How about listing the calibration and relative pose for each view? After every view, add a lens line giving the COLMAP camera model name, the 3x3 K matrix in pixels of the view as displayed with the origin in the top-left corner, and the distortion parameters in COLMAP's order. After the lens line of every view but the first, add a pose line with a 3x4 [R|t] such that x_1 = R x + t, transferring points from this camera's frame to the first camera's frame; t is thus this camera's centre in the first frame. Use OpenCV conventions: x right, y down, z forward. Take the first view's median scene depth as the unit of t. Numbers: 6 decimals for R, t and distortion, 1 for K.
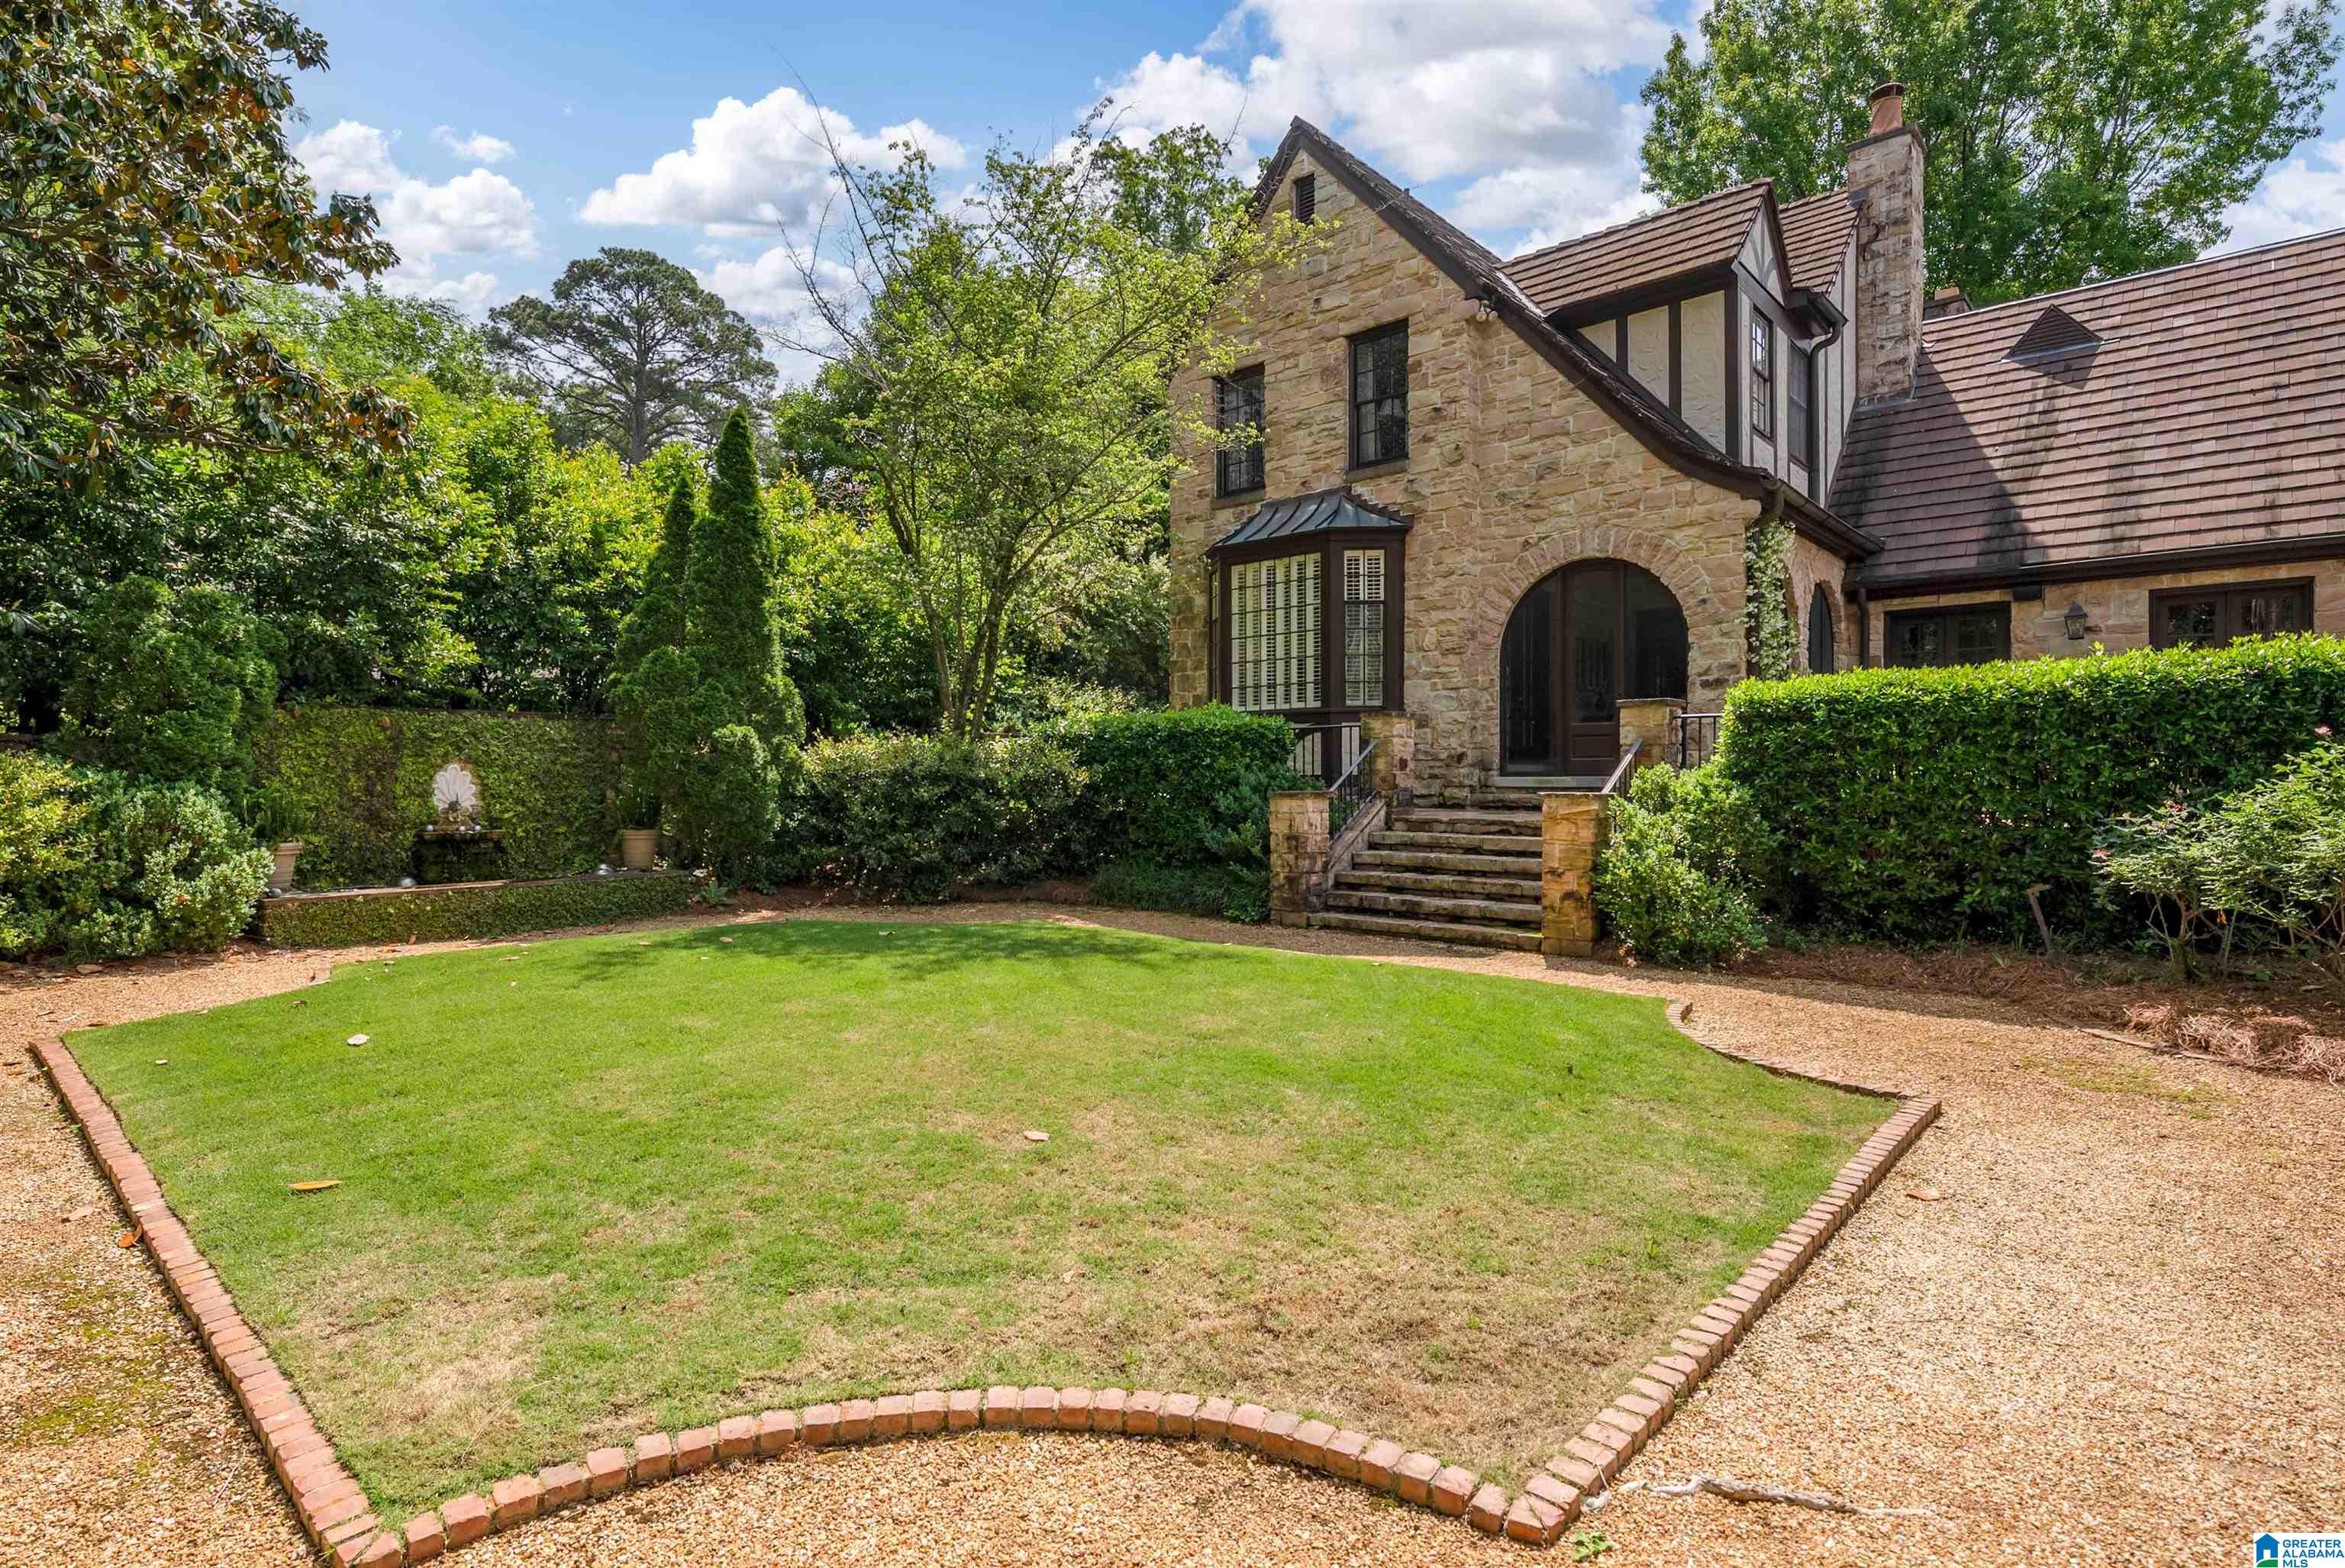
lens RADIAL K [[1165.1, 0, 1179.7], [0, 1165.1, 778.5], [0, 0, 1]] dist [0.001619, 0.000738]
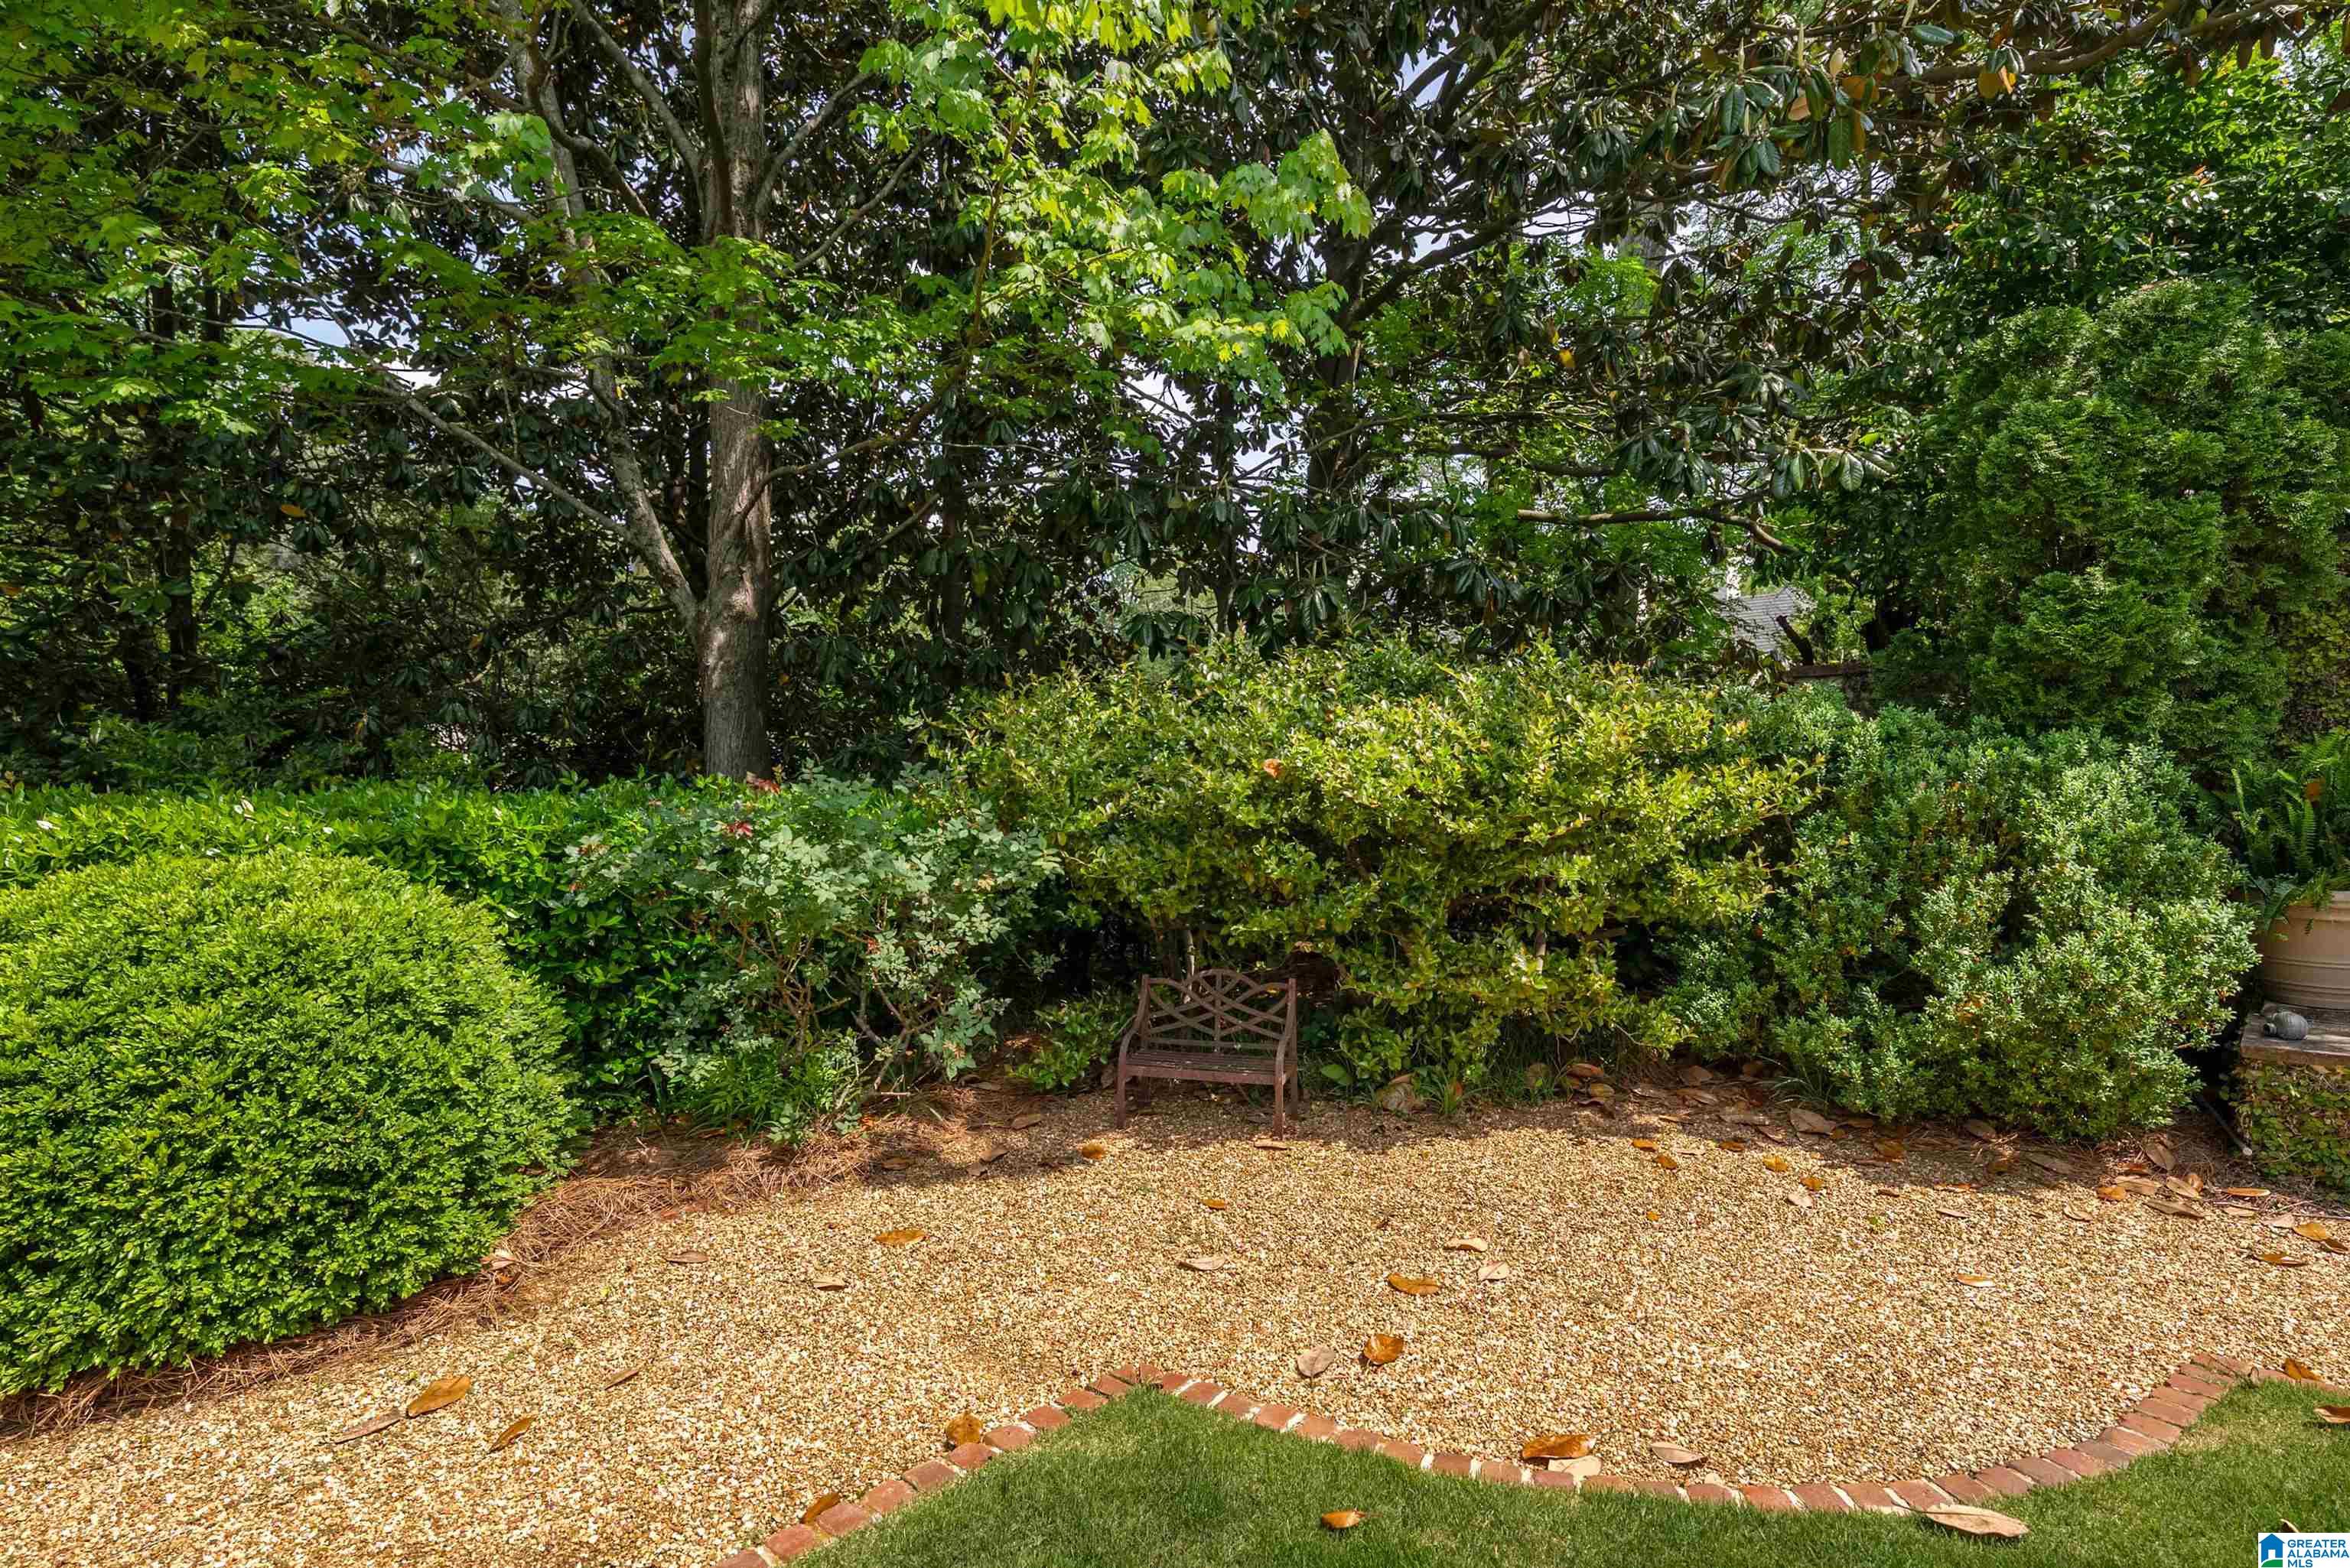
lens RADIAL K [[1167.5, 0, 1182.2], [0, 1167.5, 778.5], [0, 0, 1]] dist [0.001619, 0.000738]
pose [[-0.041542, 0.015136, -0.999022, -0.317742], [0.000659, 0.999885, 0.015122, 0.011386], [0.999137, -0.000030, -0.041548, 0.544394]]
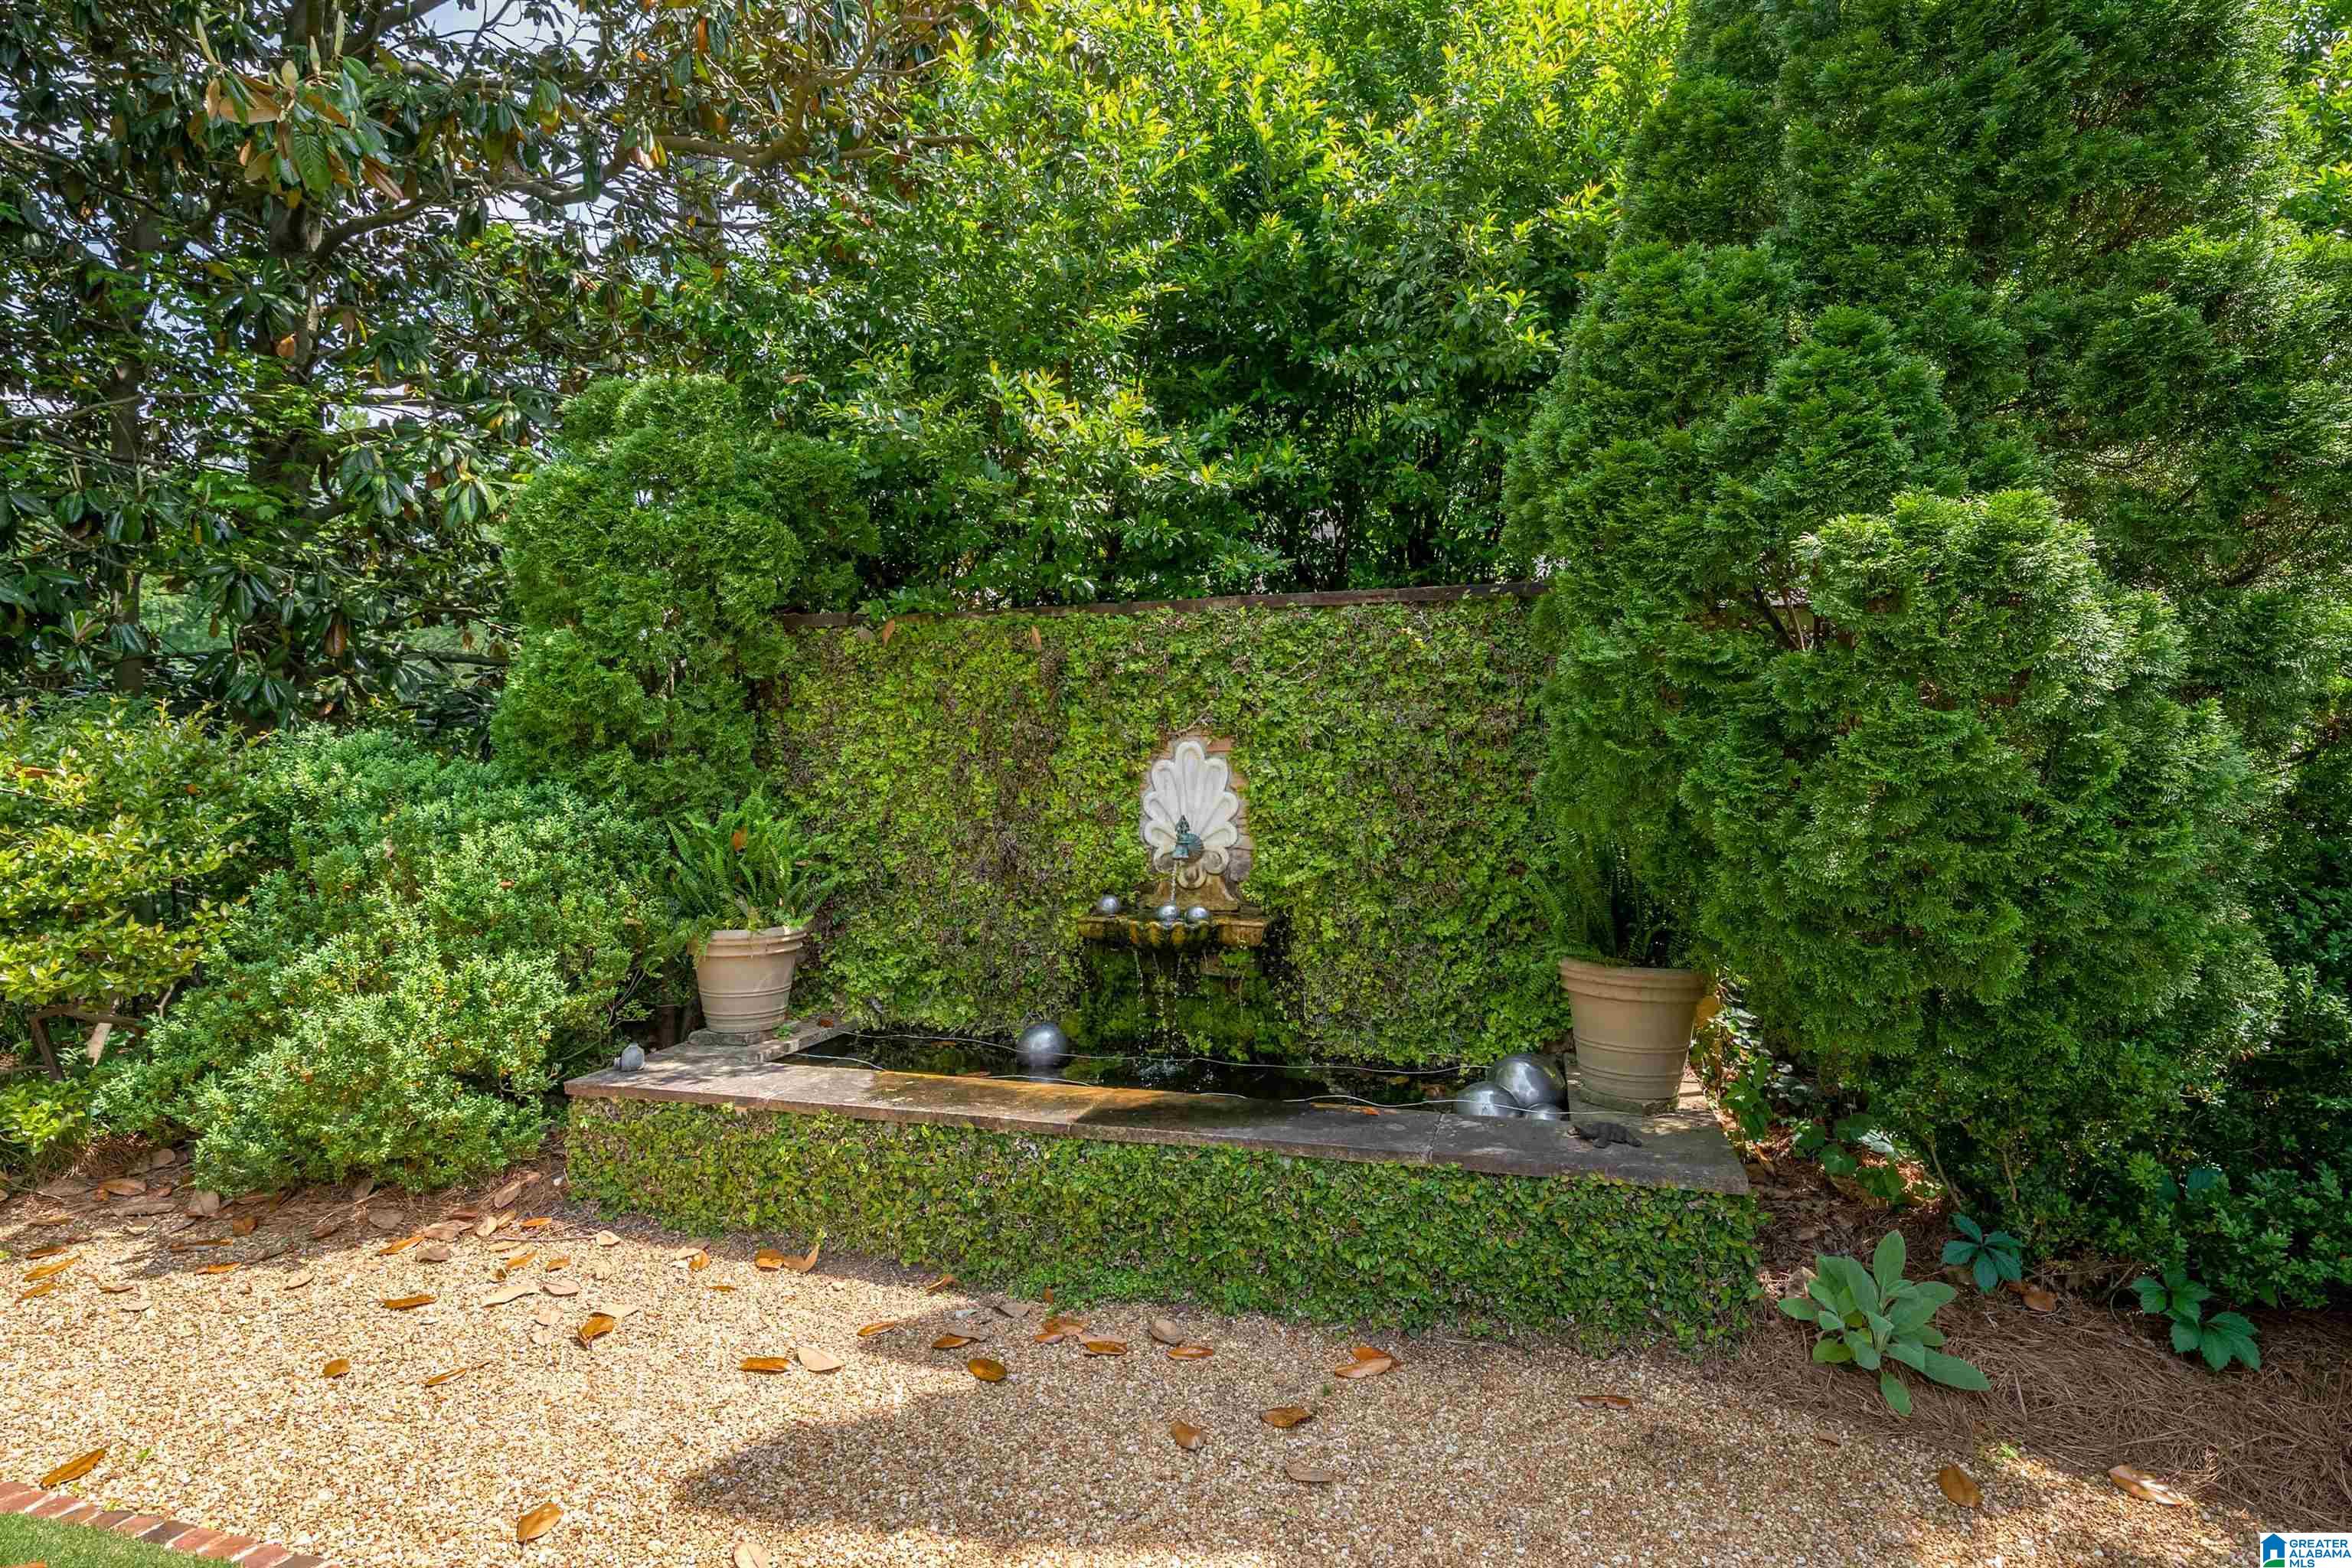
lens RADIAL K [[1168.5, 0, 1183.3], [0, 1168.5, 778.5], [0, 0, 1]] dist [0.001619, 0.000738]
pose [[0.431259, -0.001424, -0.902227, -0.268534], [0.000845, 0.999999, -0.001174, 0.000962], [0.902228, -0.000256, 0.431260, 0.821081]]
